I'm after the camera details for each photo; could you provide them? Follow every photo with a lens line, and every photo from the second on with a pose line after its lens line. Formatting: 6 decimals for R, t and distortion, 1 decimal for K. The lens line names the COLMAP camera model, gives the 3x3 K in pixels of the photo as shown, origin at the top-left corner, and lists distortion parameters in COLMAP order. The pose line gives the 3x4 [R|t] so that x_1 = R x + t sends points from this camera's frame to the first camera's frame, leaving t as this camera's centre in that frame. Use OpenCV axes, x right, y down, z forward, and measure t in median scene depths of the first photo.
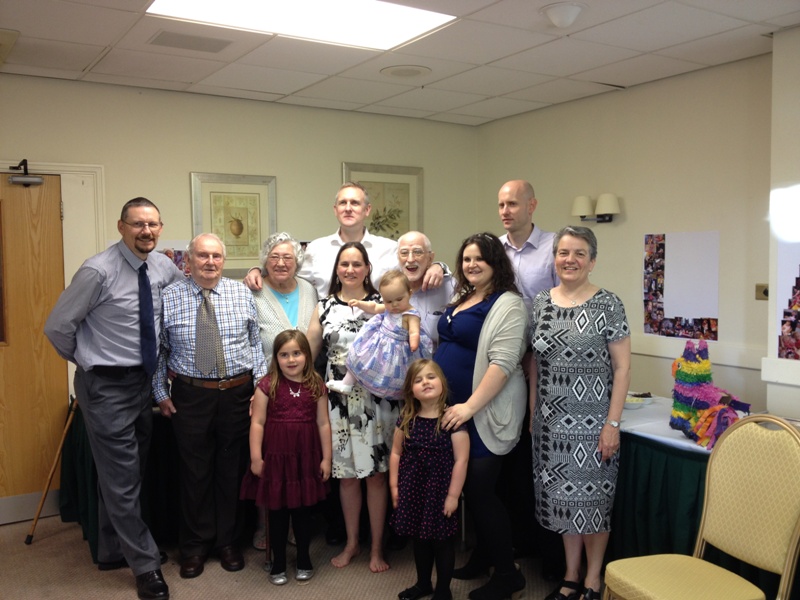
lens RADIAL K [[721.1, 0, 400.0], [0, 721.1, 300.0], [0, 0, 1]] dist [-0.040716, 0.005927]
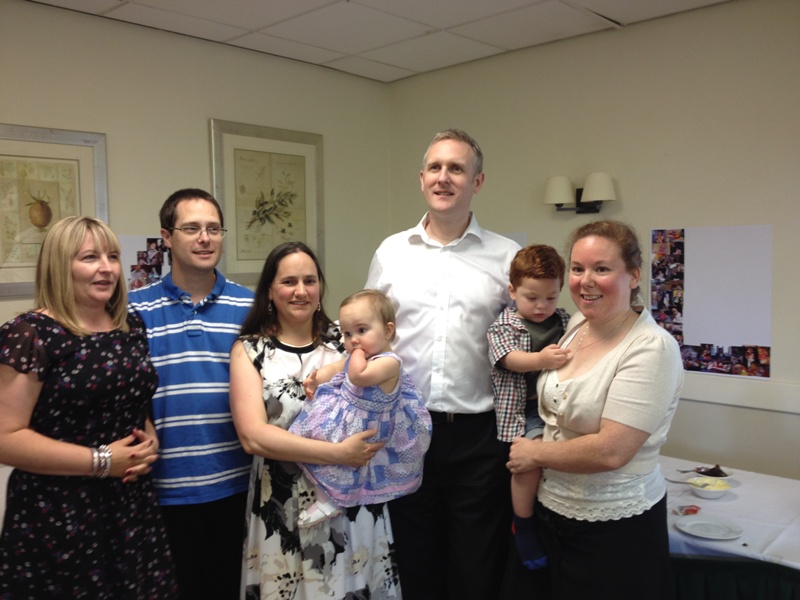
lens RADIAL K [[823.1, 0, 406.5], [0, 823.1, 285.2], [0, 0, 1]] dist [0.300755, -0.486291]
pose [[0.970306, -0.010534, 0.241652, -0.111363], [0.015376, 0.999717, -0.018158, -0.024510], [-0.241392, 0.021334, 0.970193, 0.242642]]
